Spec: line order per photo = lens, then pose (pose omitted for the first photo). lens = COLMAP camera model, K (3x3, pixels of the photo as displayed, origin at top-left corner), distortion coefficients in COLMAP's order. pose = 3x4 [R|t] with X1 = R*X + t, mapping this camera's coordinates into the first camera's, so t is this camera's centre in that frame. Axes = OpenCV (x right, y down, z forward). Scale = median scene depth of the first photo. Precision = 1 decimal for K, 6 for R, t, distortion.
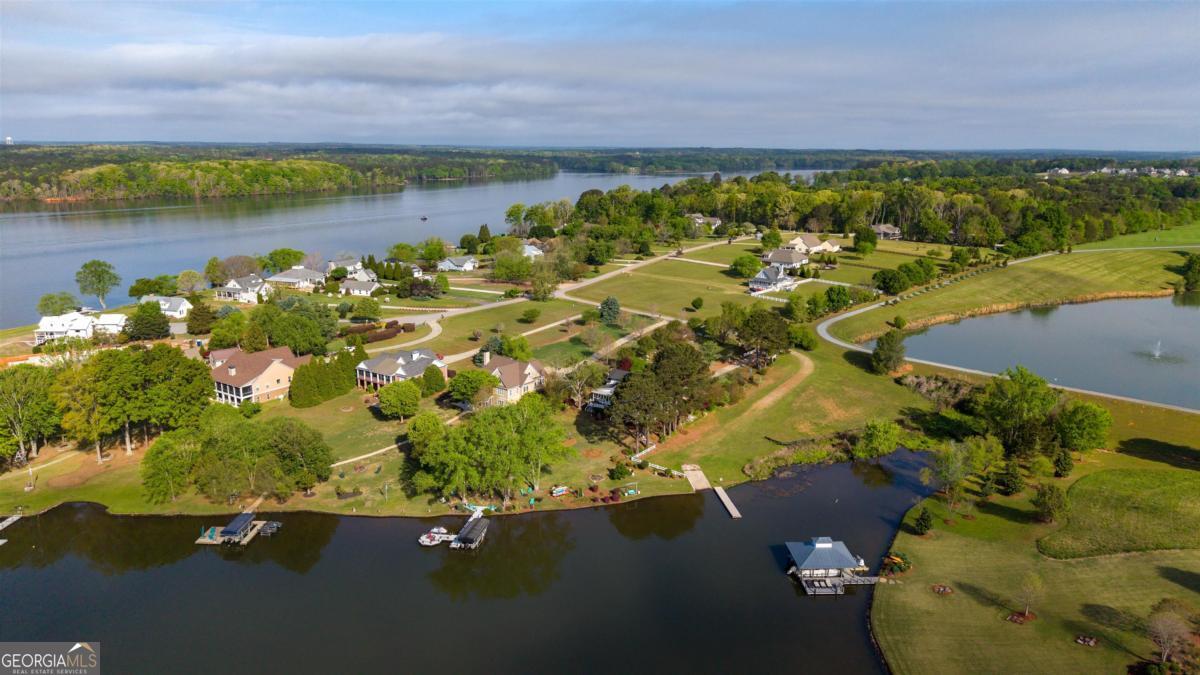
lens RADIAL K [[802.2, 0, 597.2], [0, 802.2, 332.3], [0, 0, 1]] dist [0.034628, -0.040447]
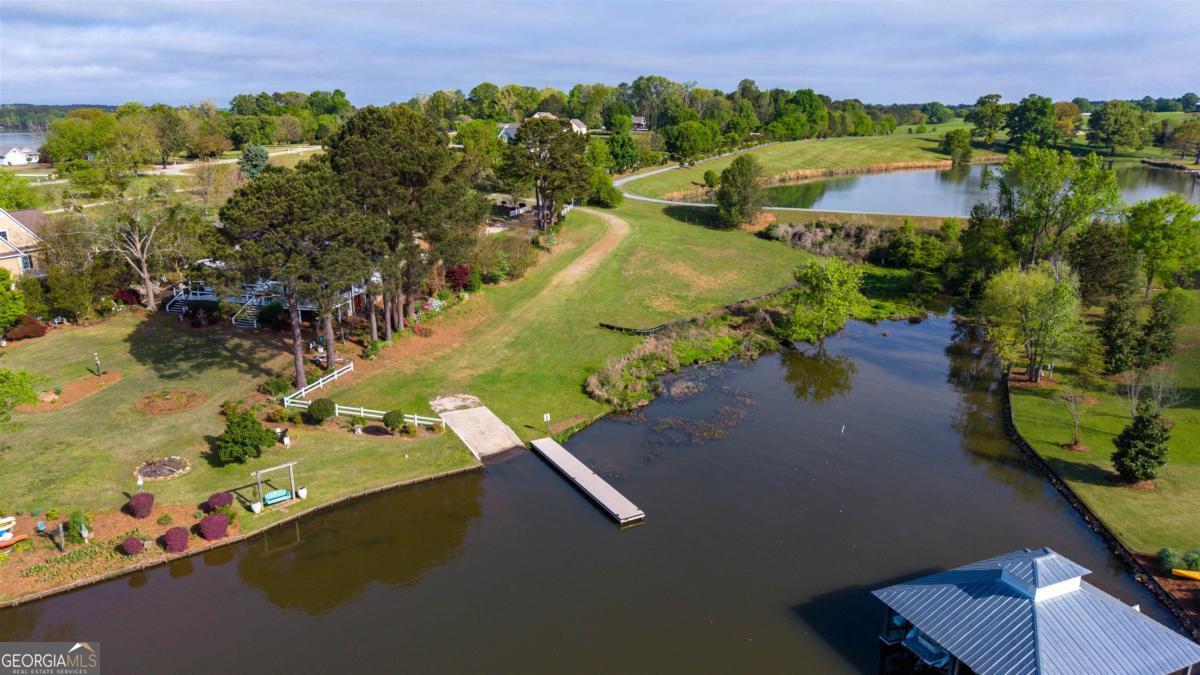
lens RADIAL K [[802.2, 0, 608.0], [0, 802.2, 339.7], [0, 0, 1]] dist [0.034628, -0.040447]
pose [[0.928680, -0.099920, 0.357170, 0.045447], [0.084369, 0.994692, 0.058901, 0.108106], [-0.361159, -0.024566, 0.932181, 0.548362]]
